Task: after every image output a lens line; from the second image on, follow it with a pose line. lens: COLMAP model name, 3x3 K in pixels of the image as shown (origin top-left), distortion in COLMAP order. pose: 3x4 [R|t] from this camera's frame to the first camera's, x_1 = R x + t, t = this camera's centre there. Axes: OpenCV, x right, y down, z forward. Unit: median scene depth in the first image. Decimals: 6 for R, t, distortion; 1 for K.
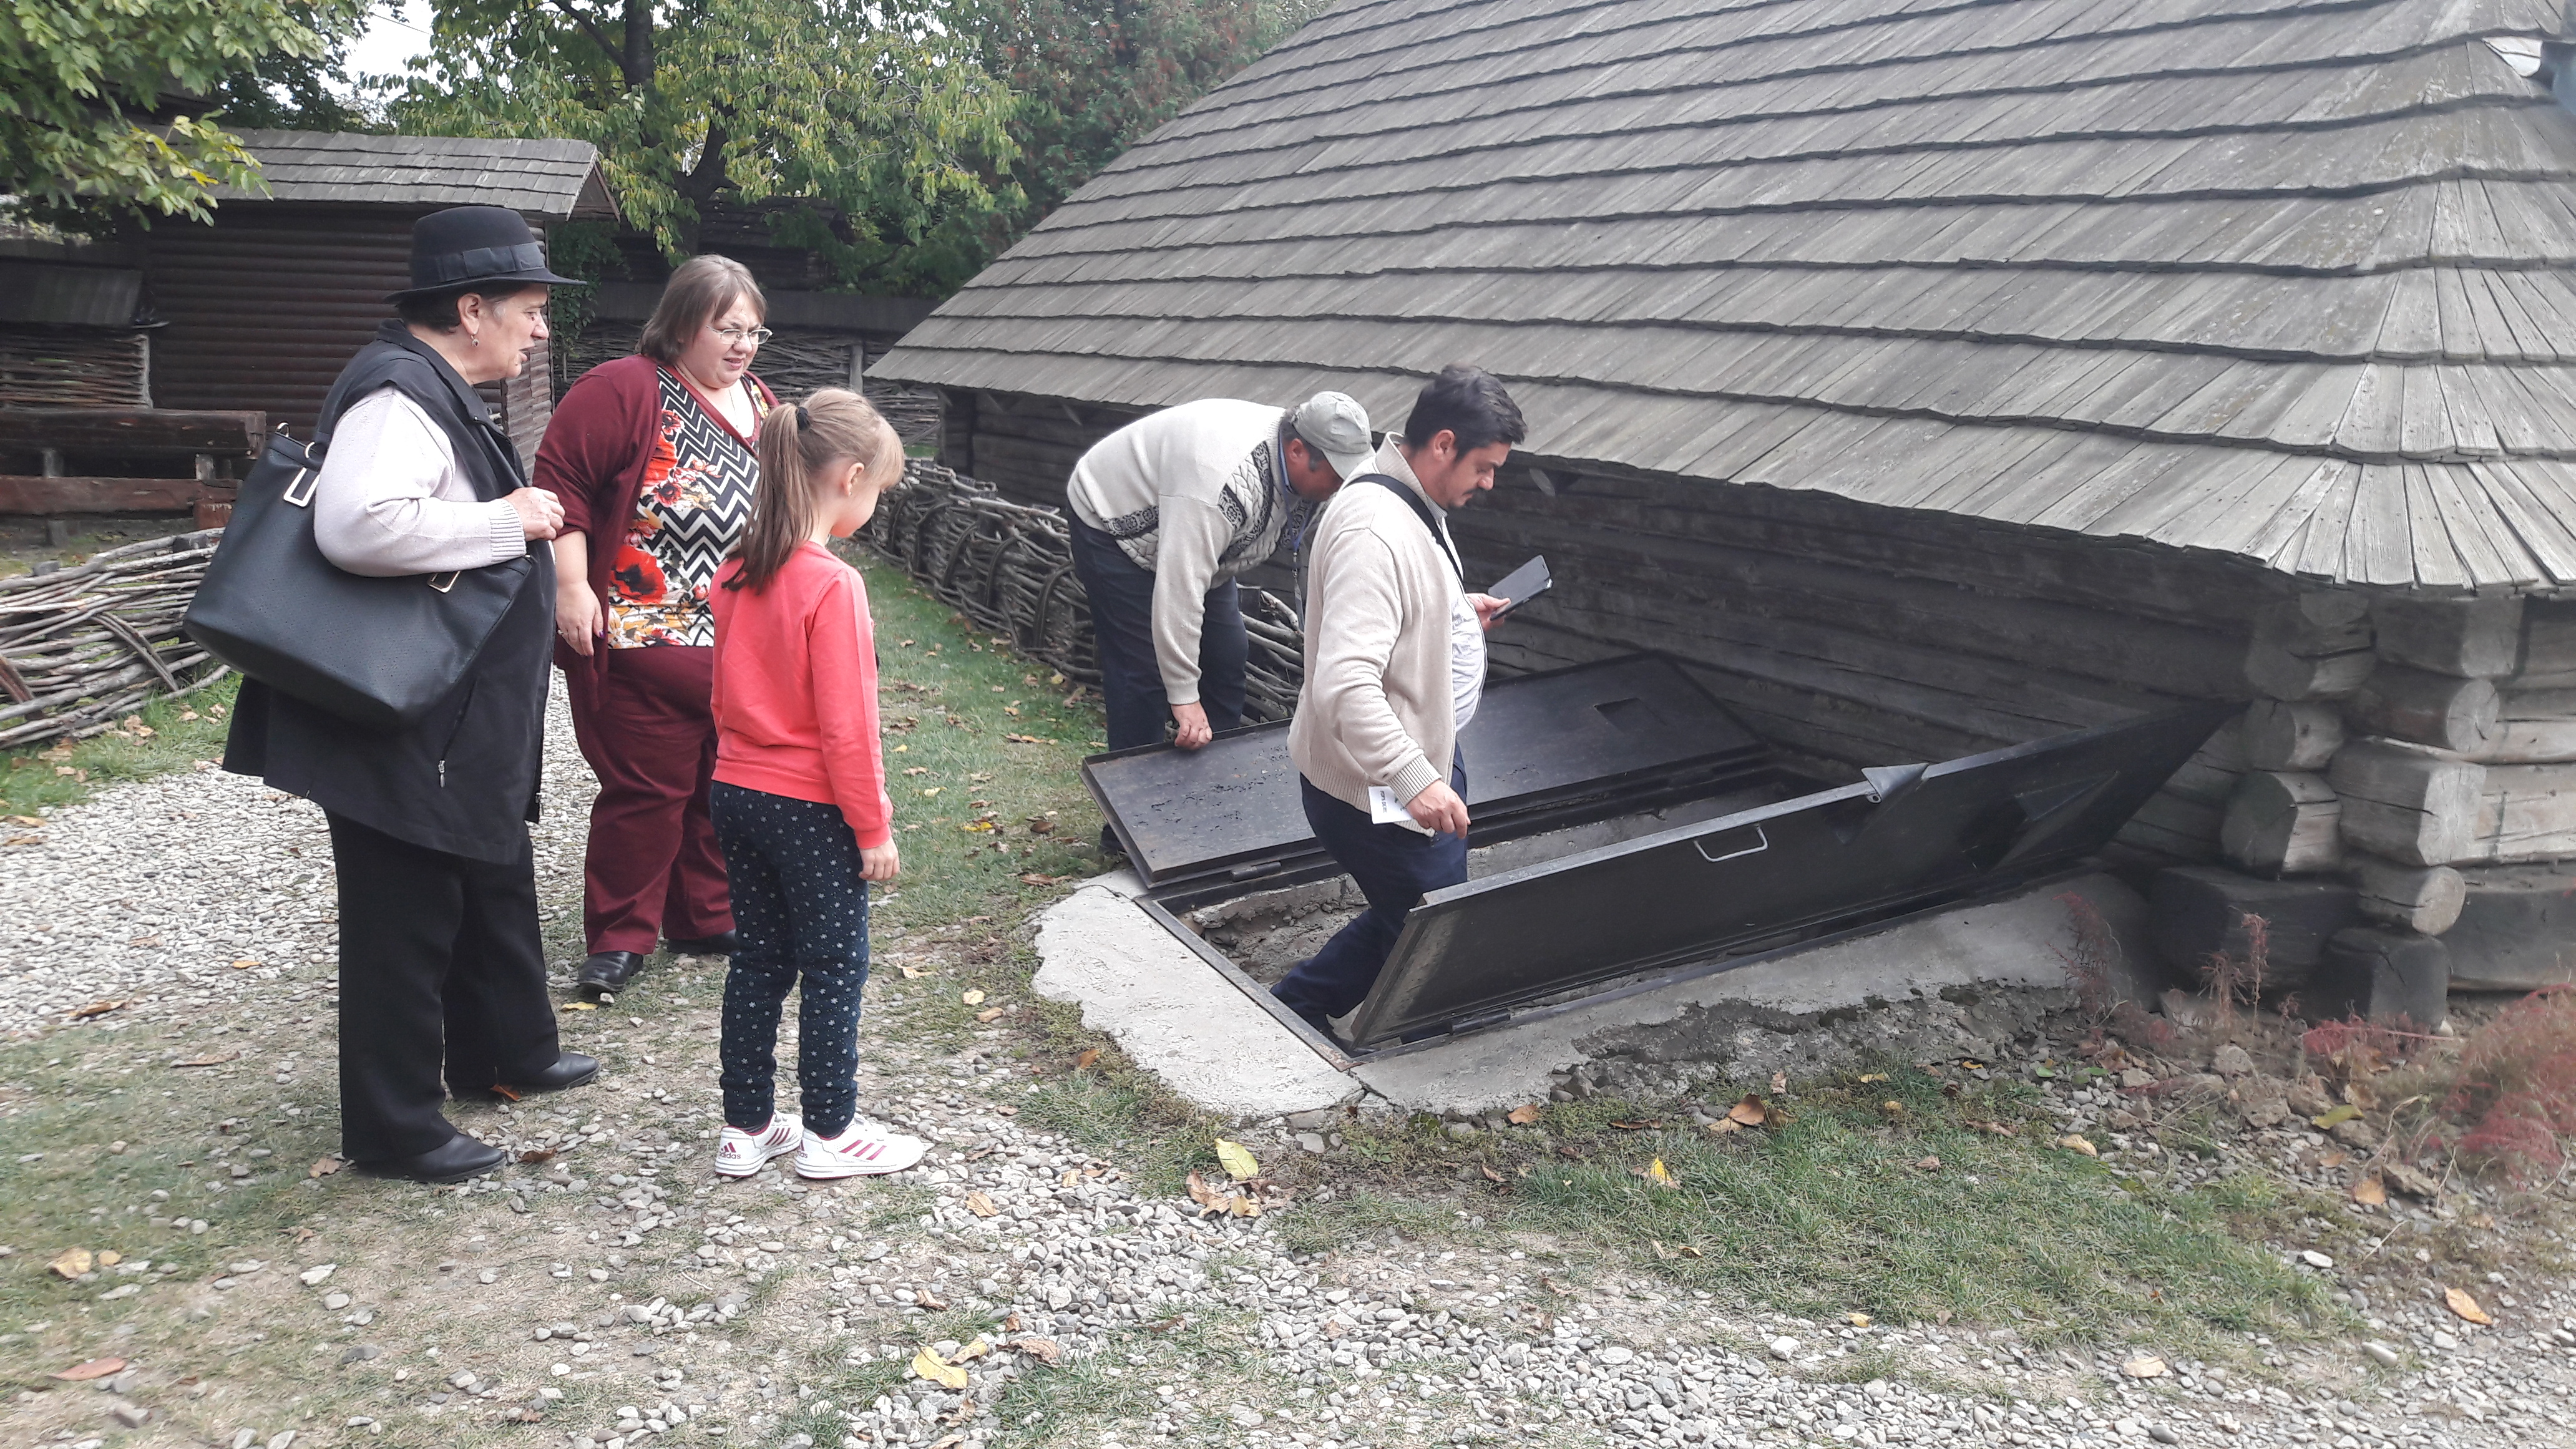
lens RADIAL K [[2120.1, 0, 1275.5], [0, 2120.1, 774.6], [0, 0, 1]] dist [0.152069, -0.289085]
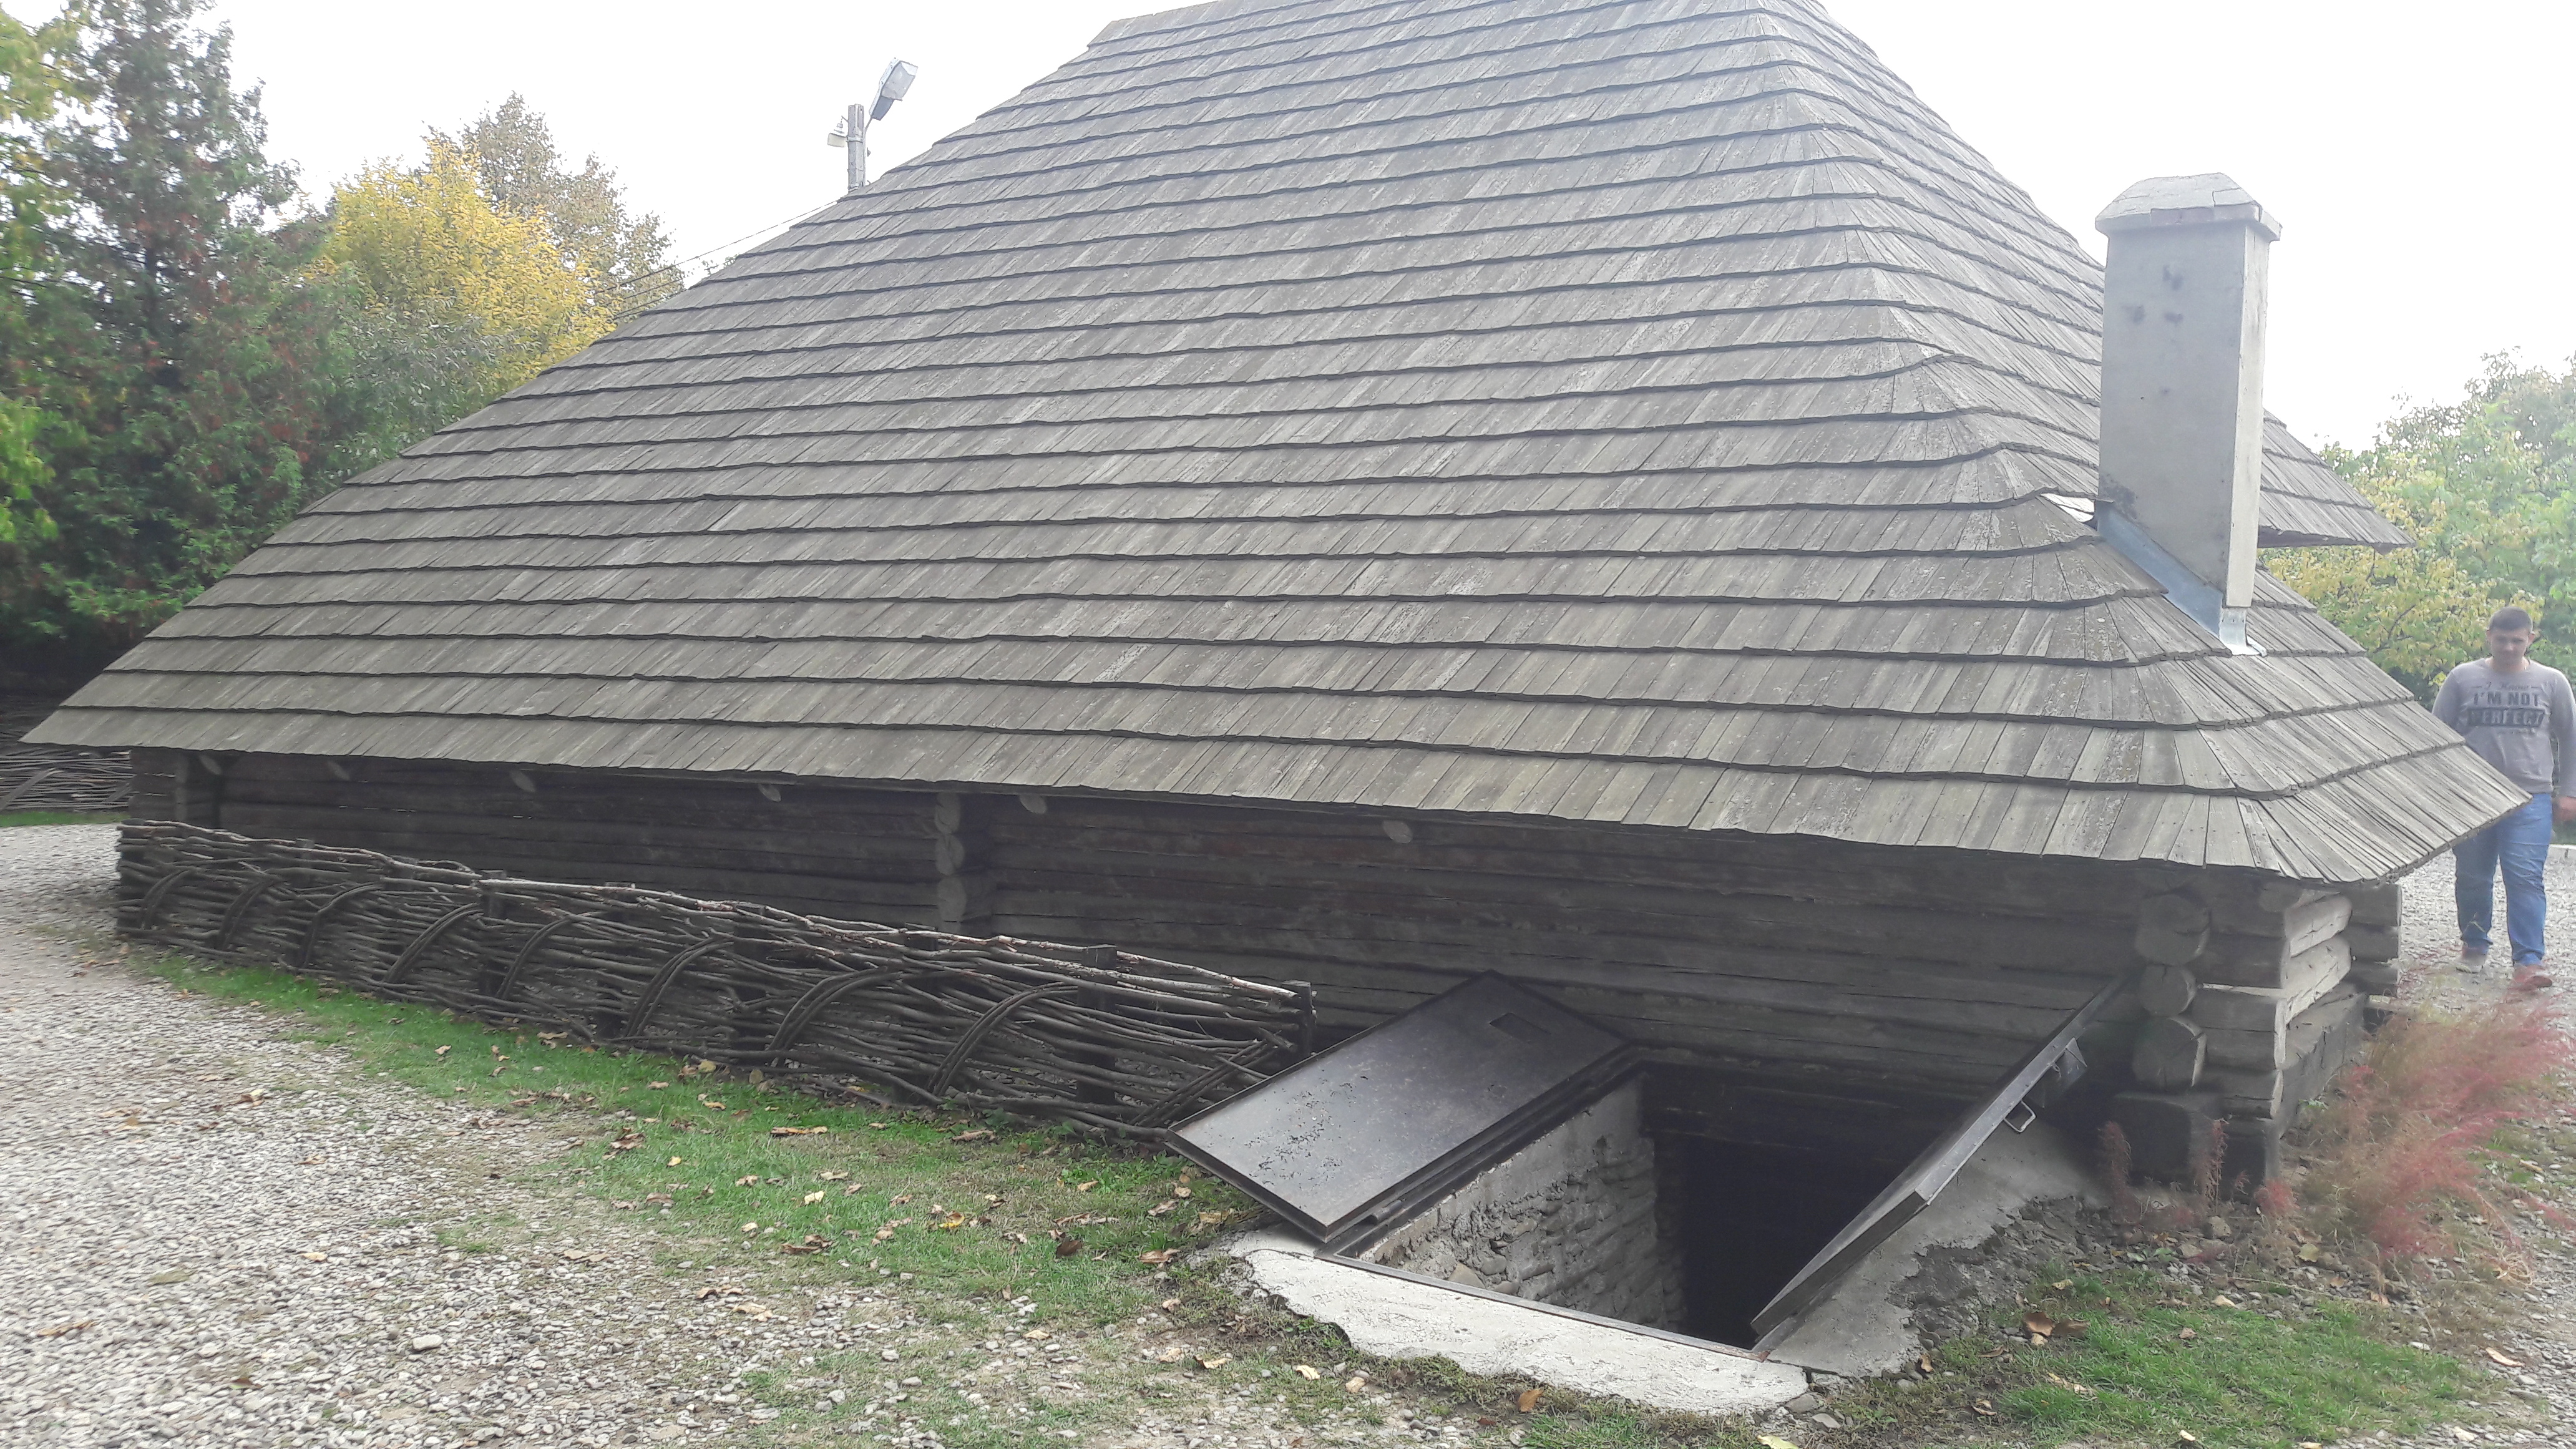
lens RADIAL K [[2140.4, 0, 1288.0], [0, 2140.4, 724.5], [0, 0, 1]] dist [0.087295, -0.170461]
pose [[0.840979, -0.034797, 0.539948, -0.623416], [0.122004, 0.984425, -0.126583, -0.064714], [-0.527133, 0.172330, 0.832126, 0.076571]]
